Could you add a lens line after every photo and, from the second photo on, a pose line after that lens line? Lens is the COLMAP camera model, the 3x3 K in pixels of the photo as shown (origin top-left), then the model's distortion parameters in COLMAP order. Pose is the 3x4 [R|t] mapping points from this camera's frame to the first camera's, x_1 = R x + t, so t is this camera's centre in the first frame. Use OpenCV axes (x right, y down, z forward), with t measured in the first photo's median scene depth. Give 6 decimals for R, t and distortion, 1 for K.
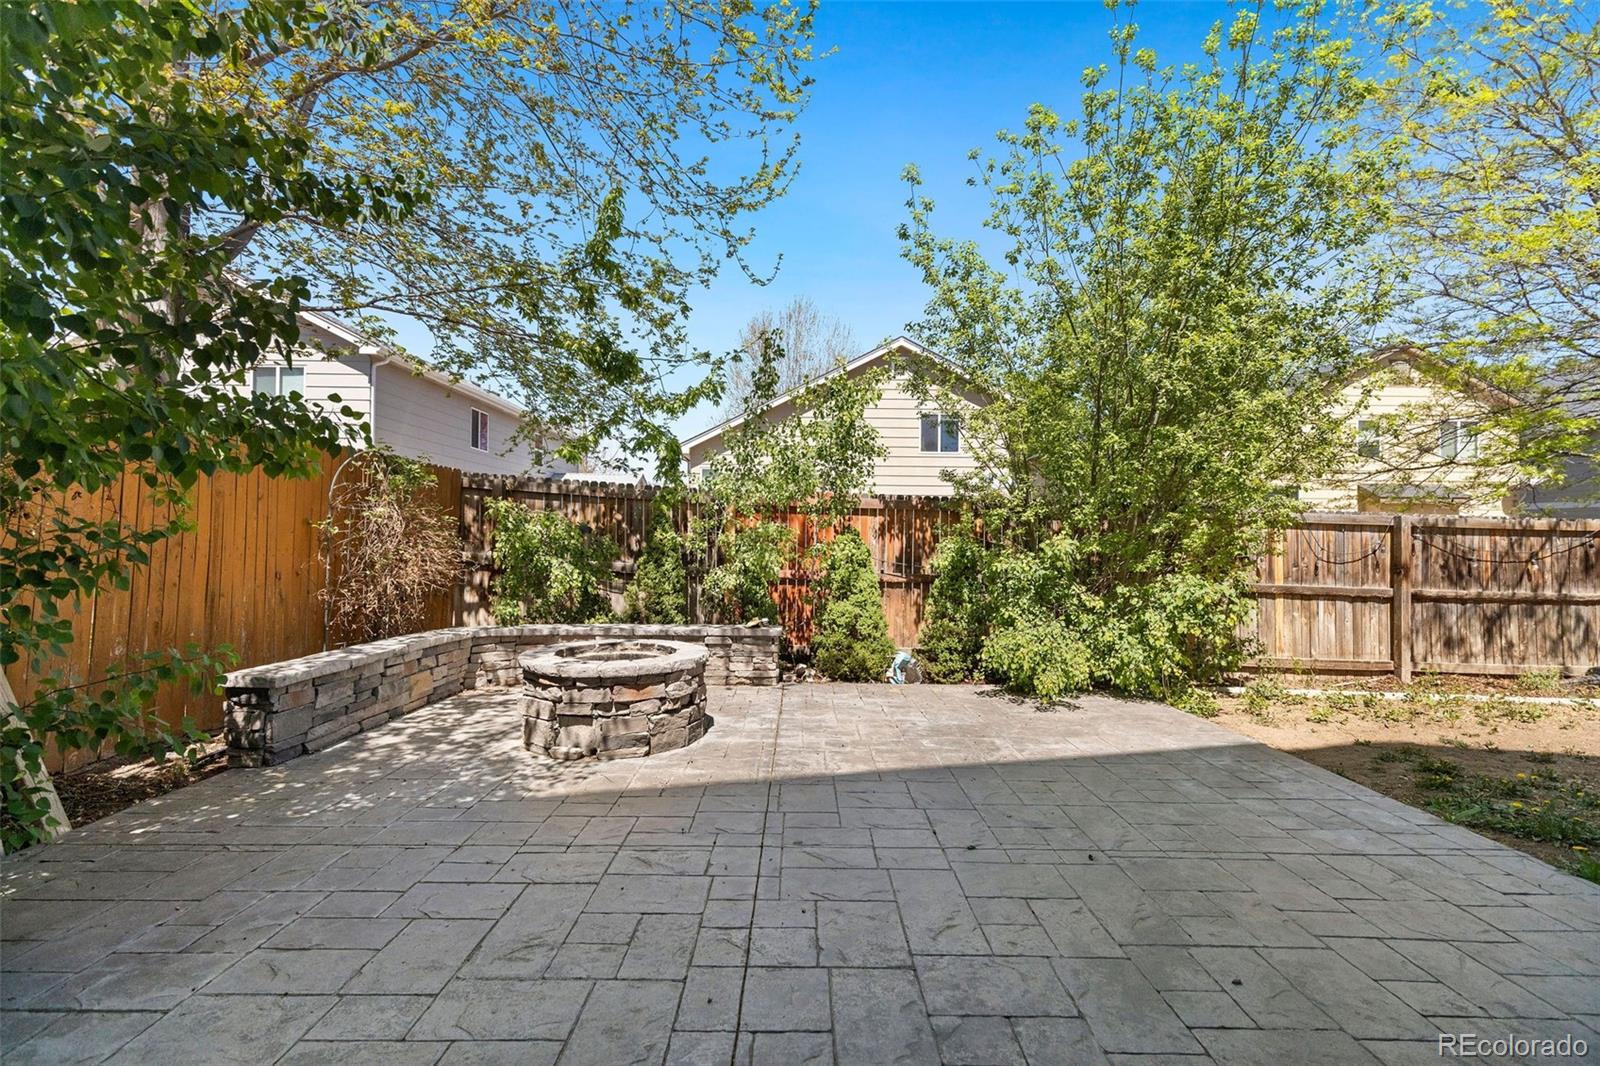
lens RADIAL K [[723.0, 0, 798.8], [0, 723.0, 533.0], [0, 0, 1]] dist [0.012799, -0.002237]
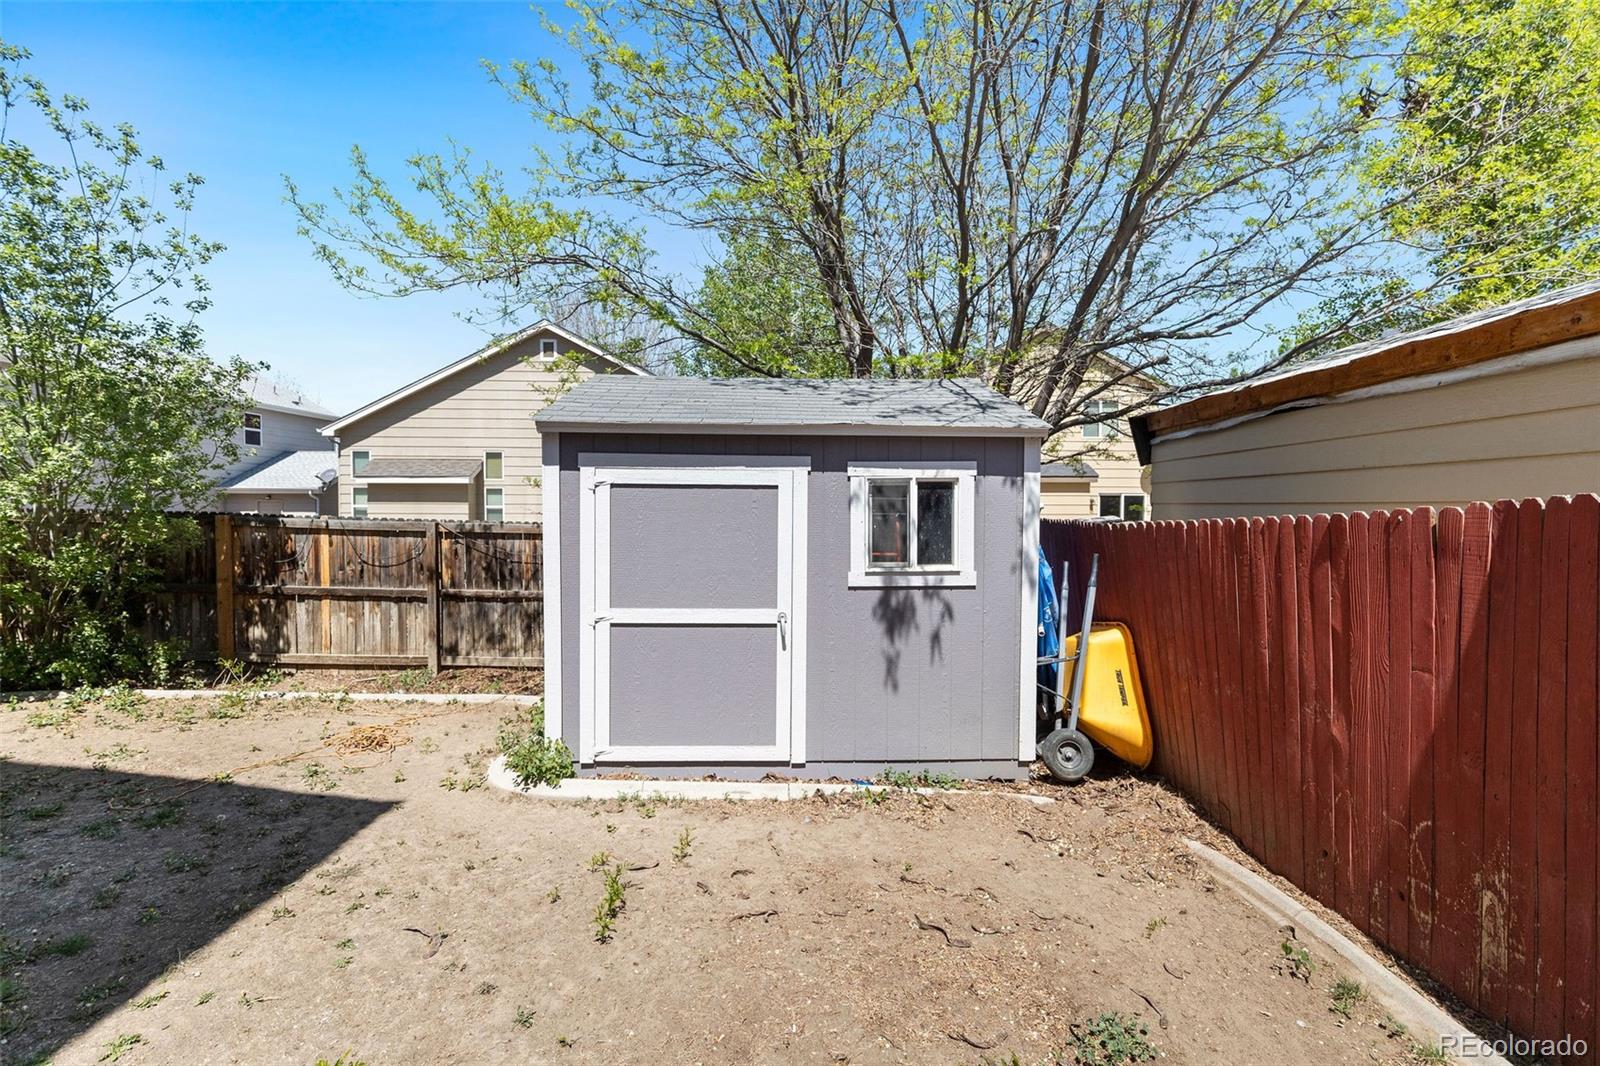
lens RADIAL K [[723.0, 0, 796.9], [0, 723.0, 525.7], [0, 0, 1]] dist [0.012799, -0.002237]
pose [[0.999856, -0.008219, 0.014843, 1.933395], [0.007641, 0.999228, 0.038542, -0.080192], [-0.015148, -0.038423, 0.999147, -0.113266]]
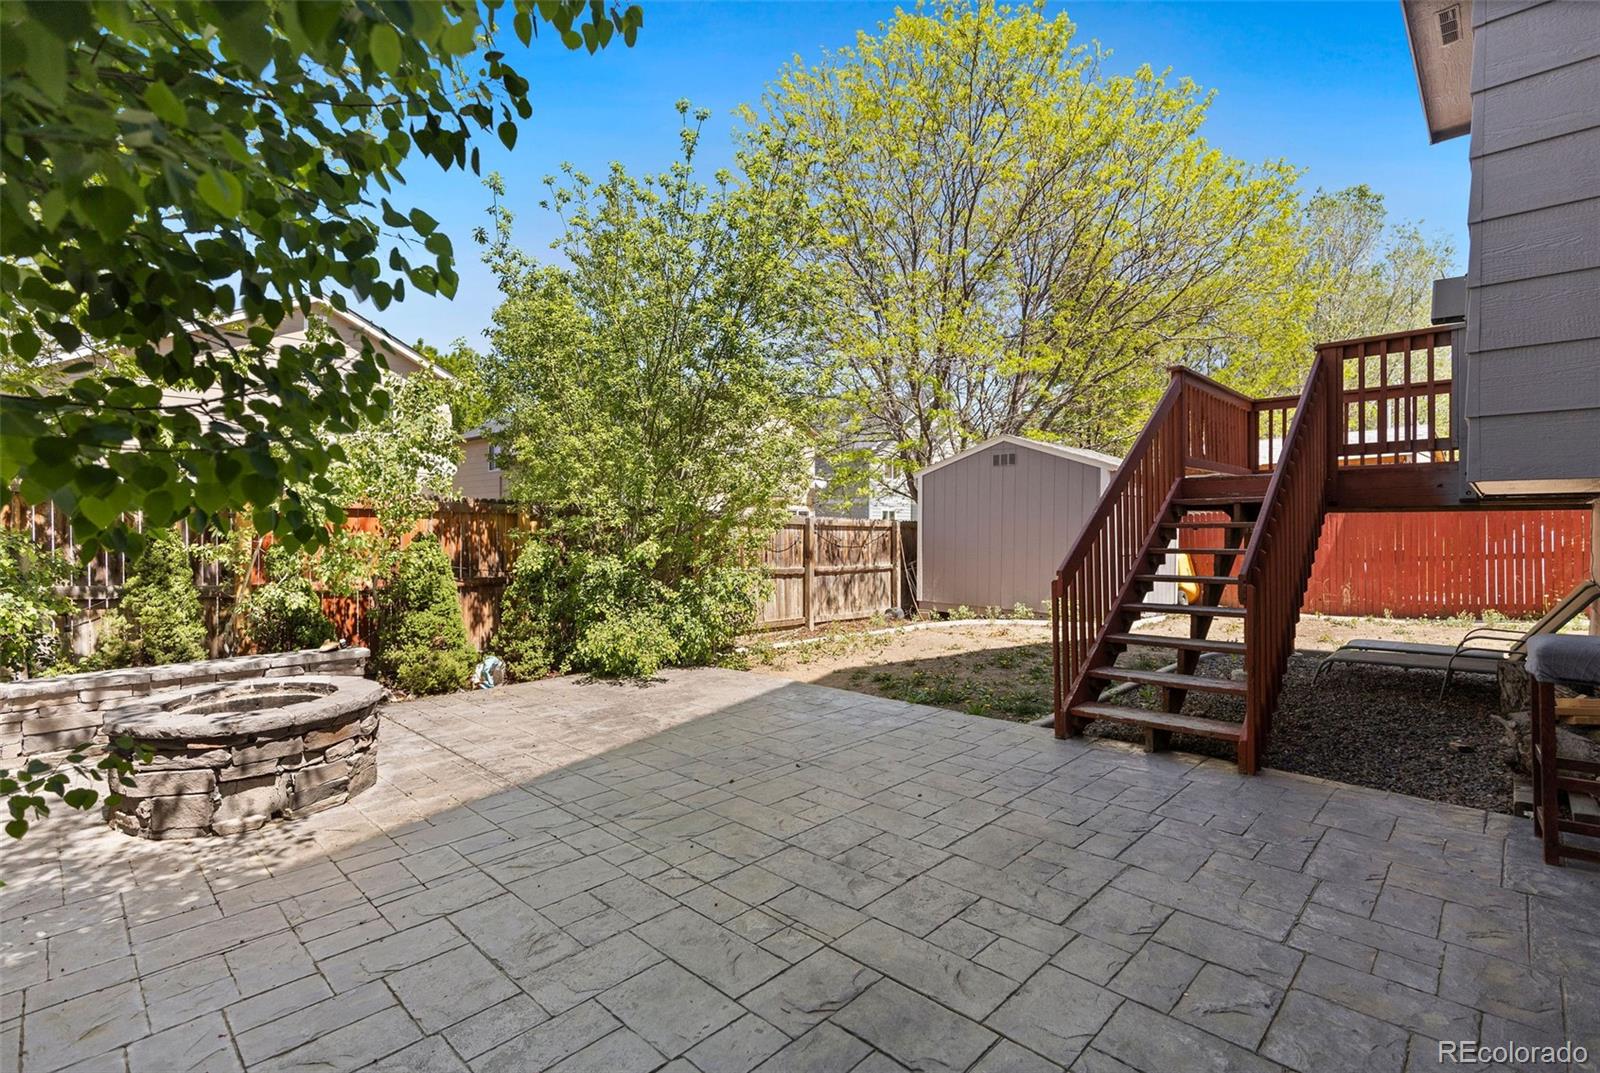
lens RADIAL K [[723.0, 0, 812.8], [0, 723.0, 534.4], [0, 0, 1]] dist [0.012799, -0.002237]
pose [[0.698428, -0.015683, 0.715509, -0.298607], [0.000107, 0.999762, 0.021809, -0.031186], [-0.715681, -0.015156, 0.698263, -0.031334]]
